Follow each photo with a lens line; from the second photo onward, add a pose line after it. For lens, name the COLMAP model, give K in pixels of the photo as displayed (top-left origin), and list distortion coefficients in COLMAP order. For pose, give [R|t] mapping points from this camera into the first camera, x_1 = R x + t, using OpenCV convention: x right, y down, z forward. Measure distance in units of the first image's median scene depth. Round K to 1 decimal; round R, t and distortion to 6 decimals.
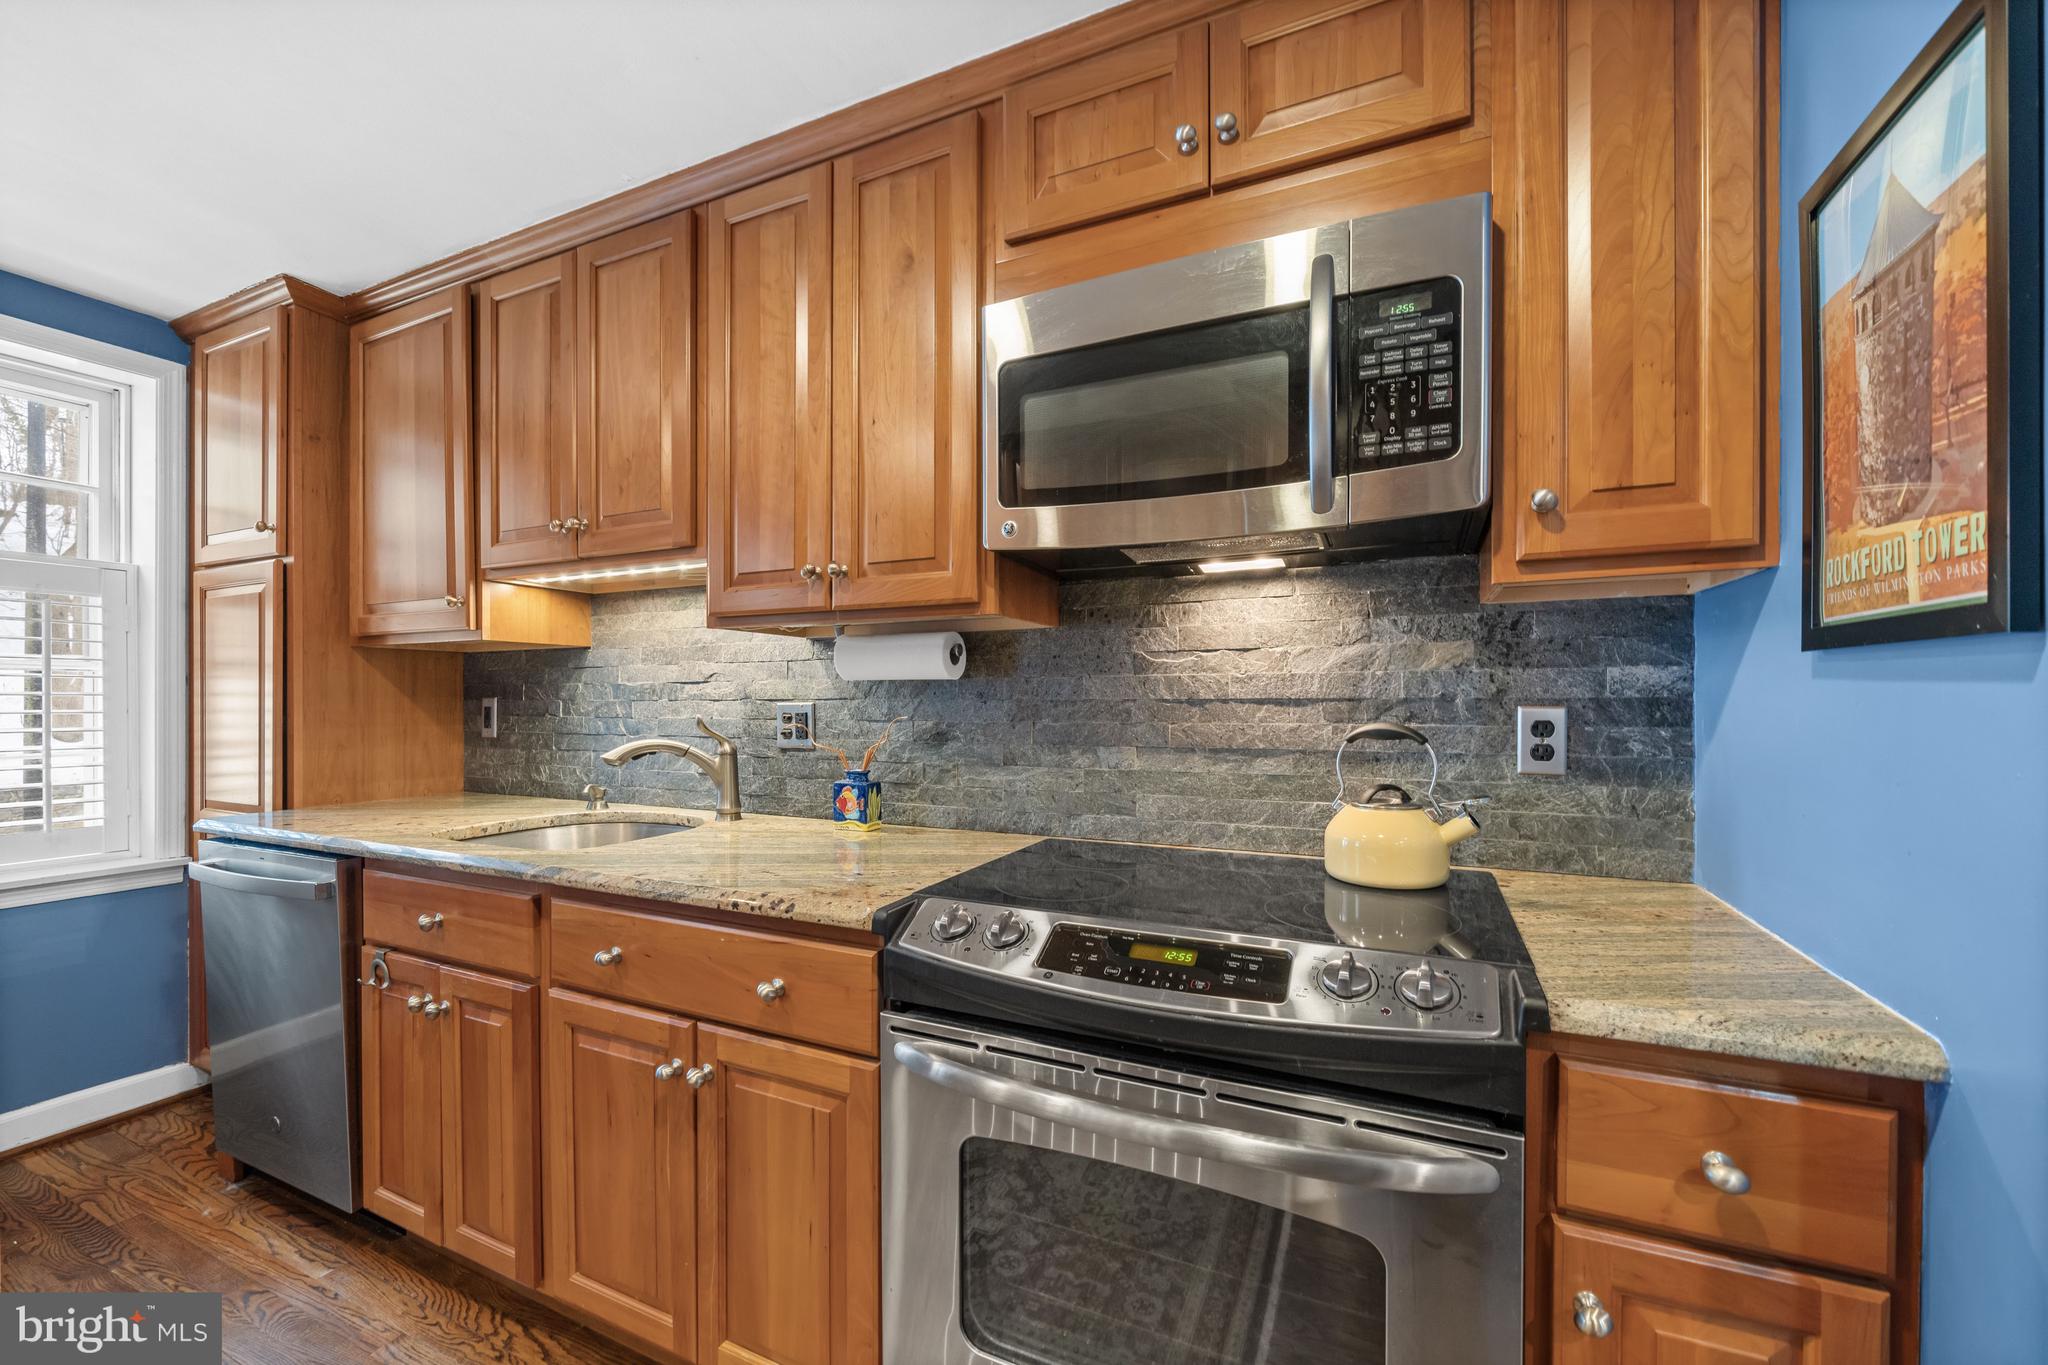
lens RADIAL K [[823.4, 0, 1038.4], [0, 823.4, 698.5], [0, 0, 1]] dist [-0.000485, -0.000113]
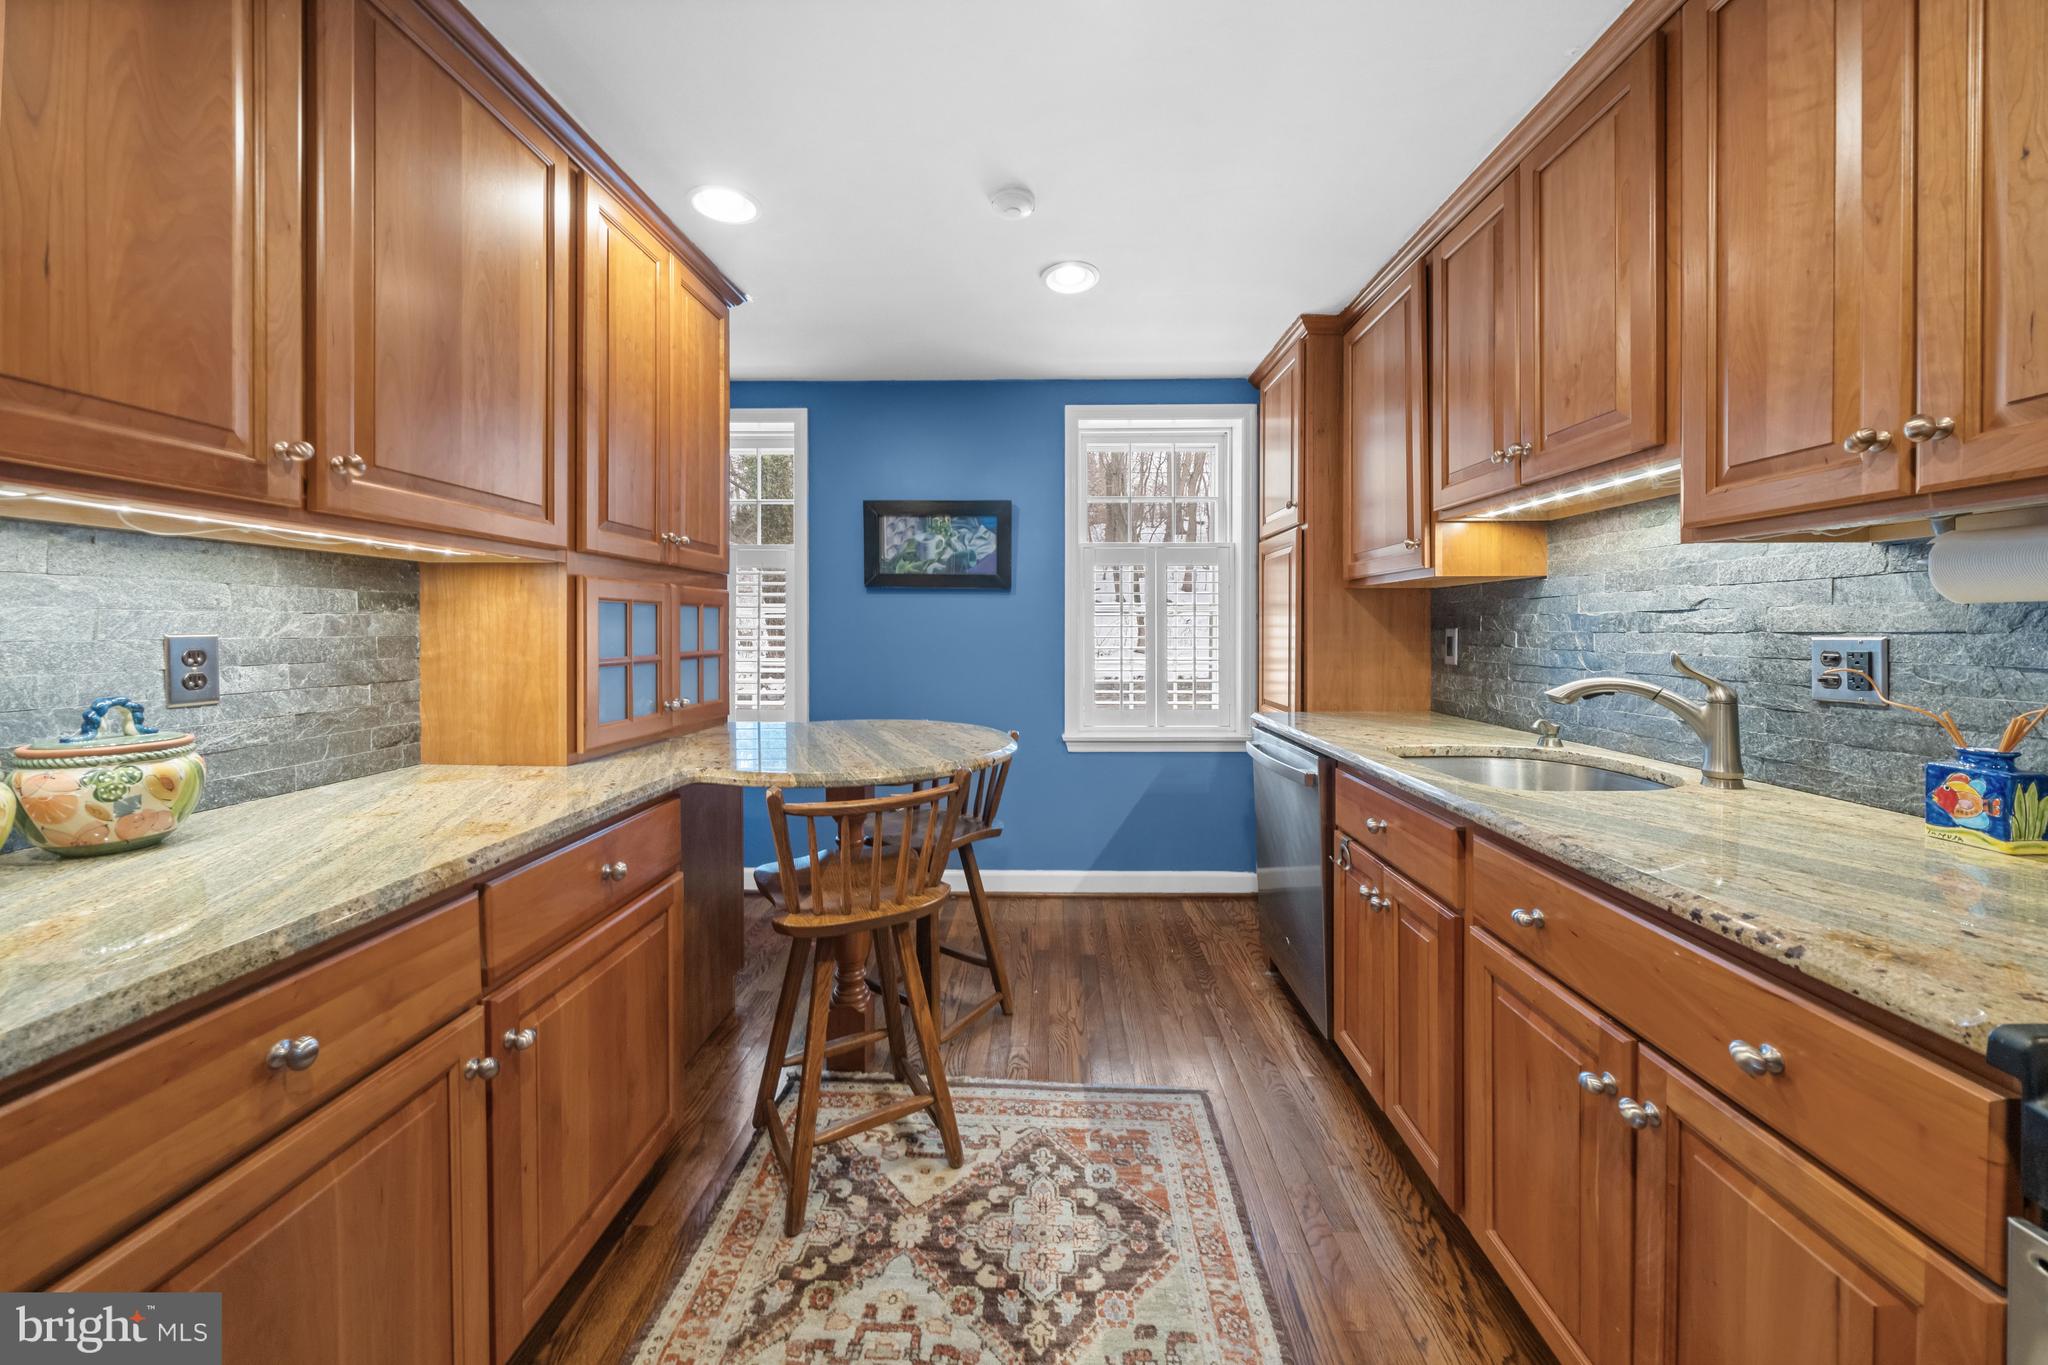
lens RADIAL K [[715.5, 0, 1017.1], [0, 715.5, 633.4], [0, 0, 1]] dist [-0.005182, -0.000242]
pose [[0.381035, 0.007431, -0.924531, -0.008022], [0.002985, 0.999953, 0.009267, -0.006093], [0.924556, -0.006291, 0.380994, 0.127412]]
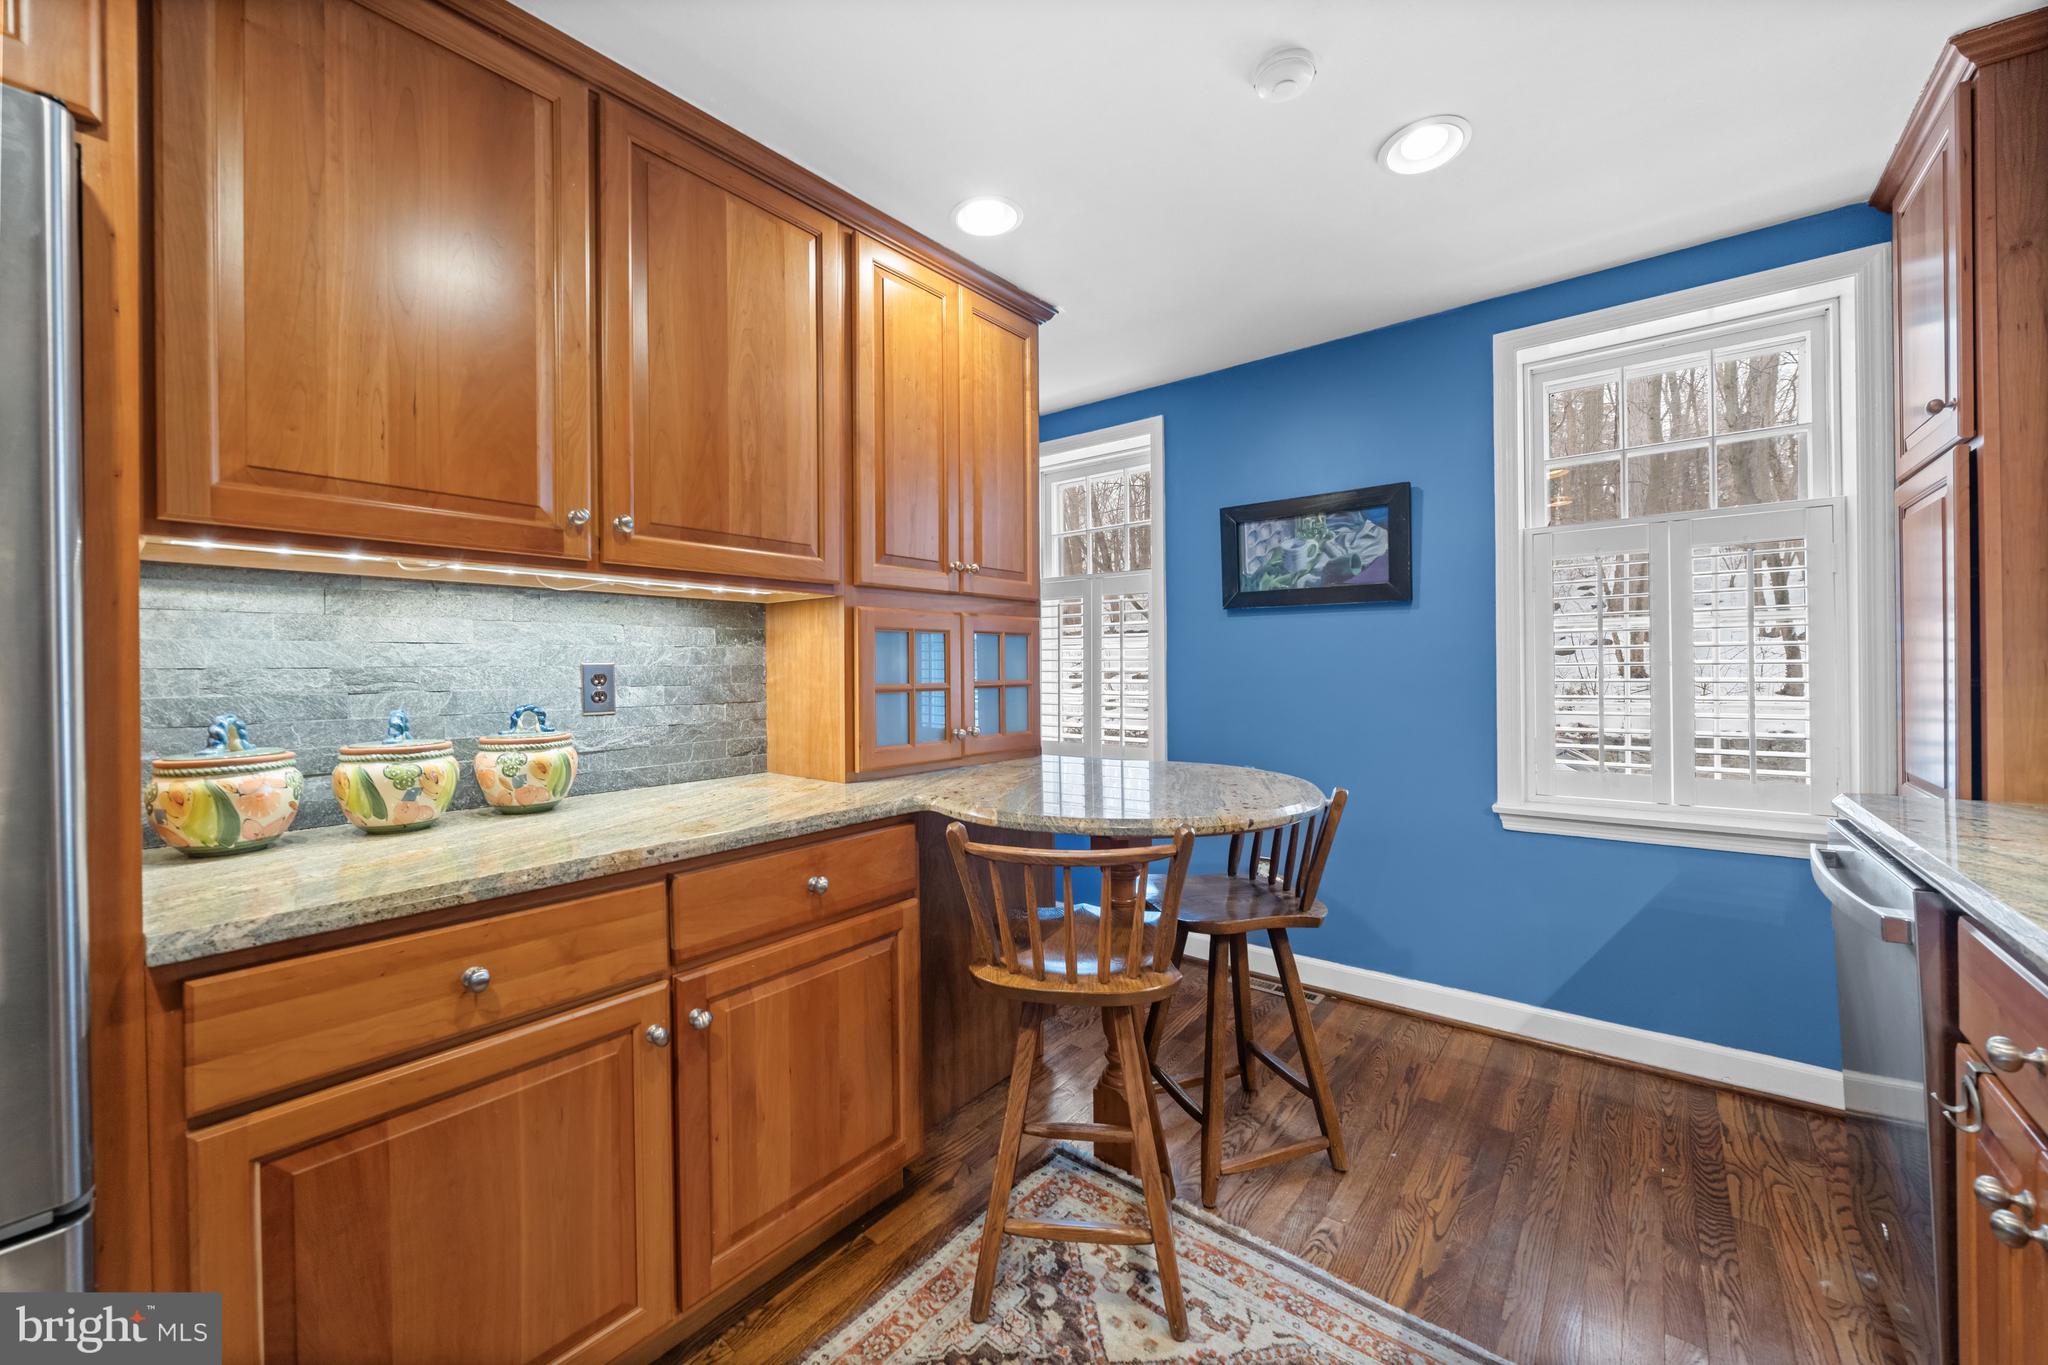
lens RADIAL K [[773.0, 0, 1020.6], [0, 773.0, 669.2], [0, 0, 1]] dist [-0.002770, -0.000209]
pose [[-0.250884, 0.003452, -0.968011, -0.084544], [0.014398, 0.999896, -0.000165, 0.013117], [0.967910, -0.013979, -0.250908, 0.408647]]
